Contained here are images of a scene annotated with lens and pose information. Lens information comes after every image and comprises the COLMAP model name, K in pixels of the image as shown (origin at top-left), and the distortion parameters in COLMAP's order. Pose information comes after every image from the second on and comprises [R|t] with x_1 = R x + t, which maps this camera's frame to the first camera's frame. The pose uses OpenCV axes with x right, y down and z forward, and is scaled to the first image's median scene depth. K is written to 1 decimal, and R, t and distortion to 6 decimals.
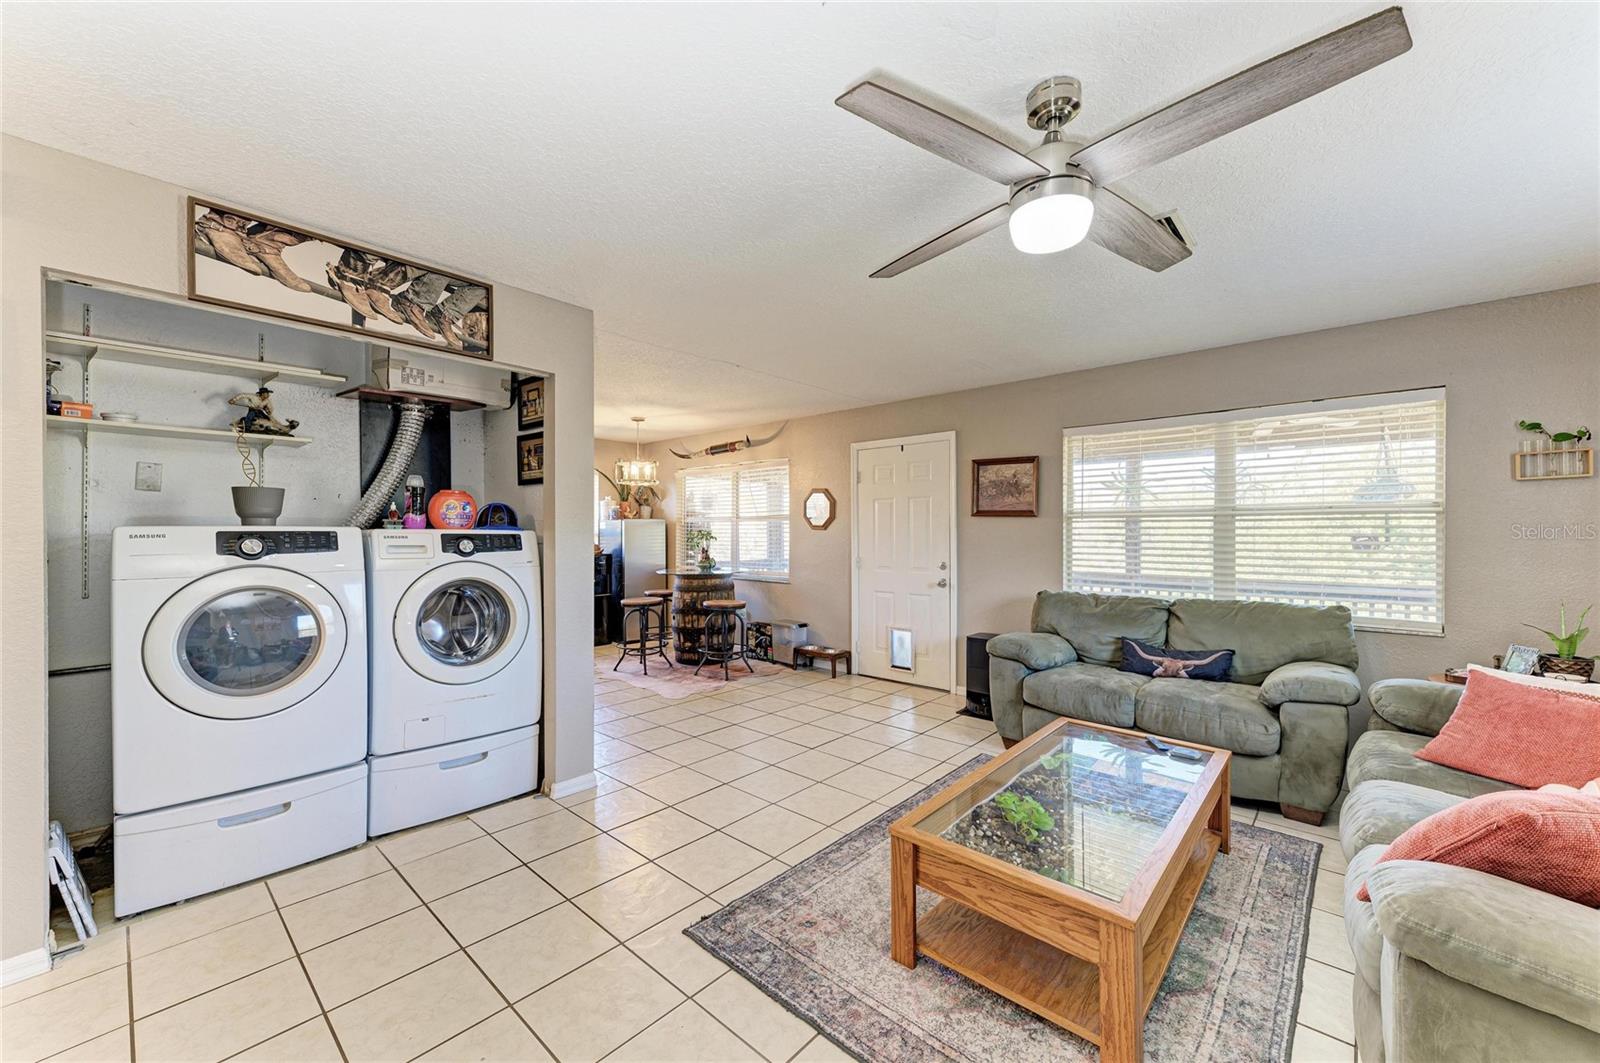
lens RADIAL K [[621.8, 0, 796.2], [0, 621.8, 531.2], [0, 0, 1]] dist [0.000254, -0.000004]
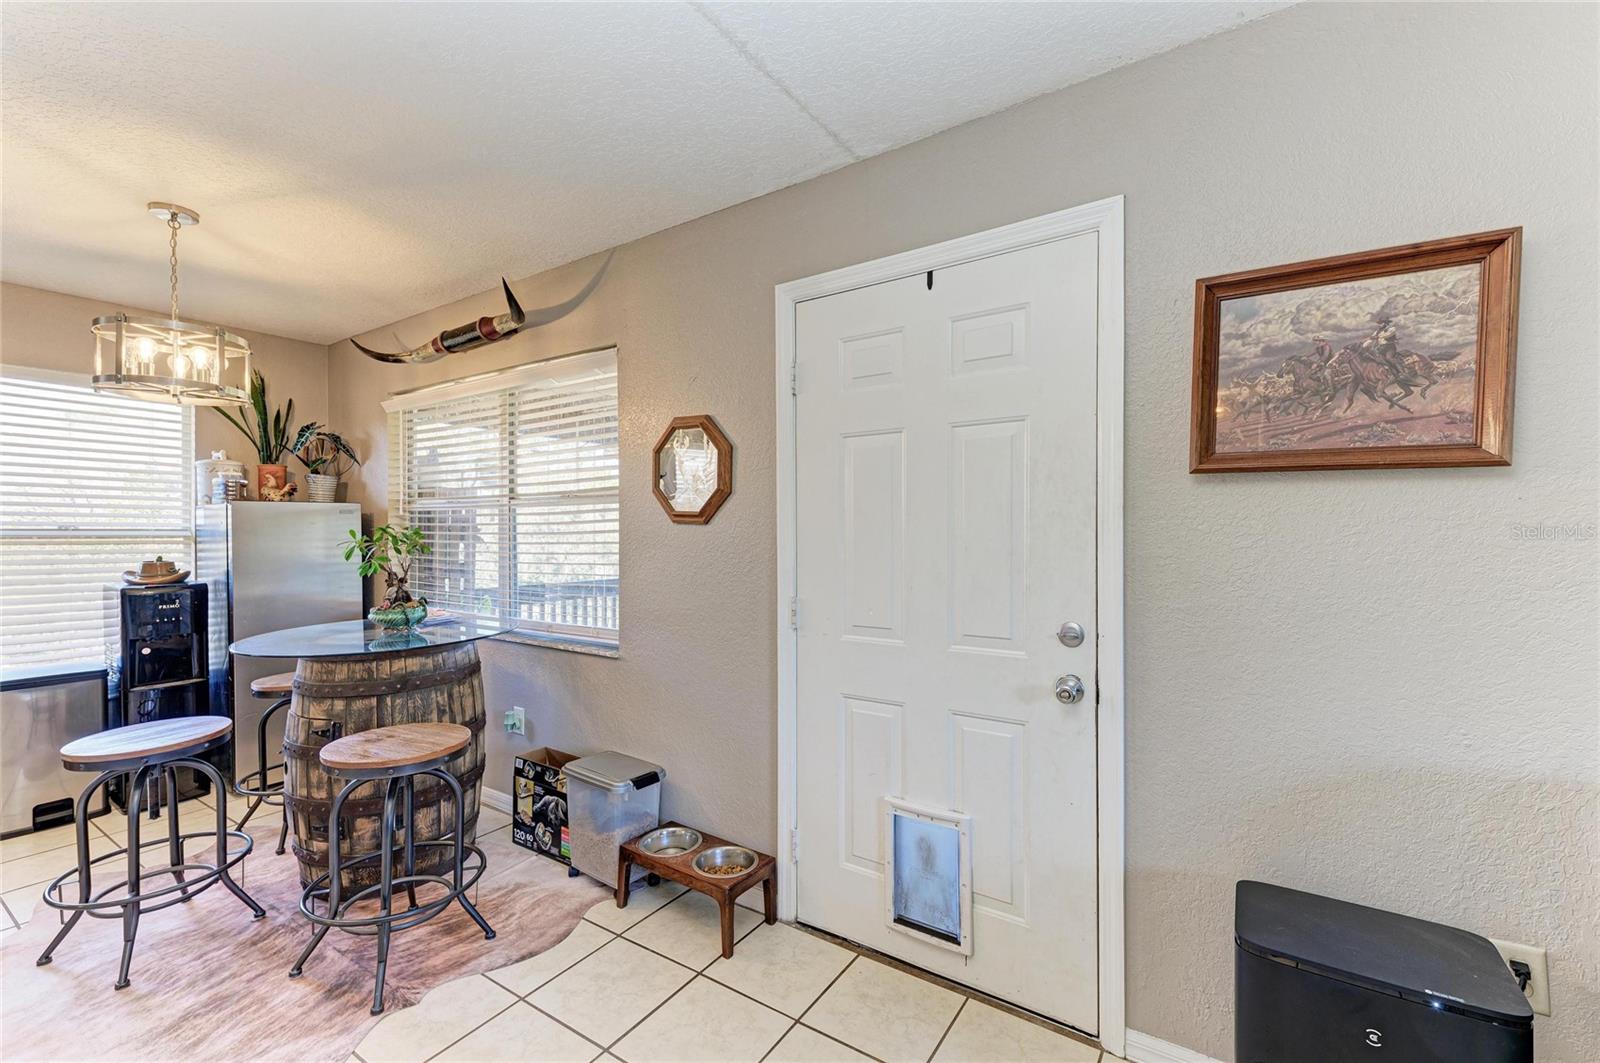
lens RADIAL K [[662.0, 0, 798.2], [0, 662.0, 533.9], [0, 0, 1]] dist [0.001791, 0.000056]
pose [[0.988703, -0.003507, 0.149850, 0.041407], [0.002743, 0.999982, 0.005304, 0.001916], [-0.149865, -0.004833, 0.988695, 0.587629]]
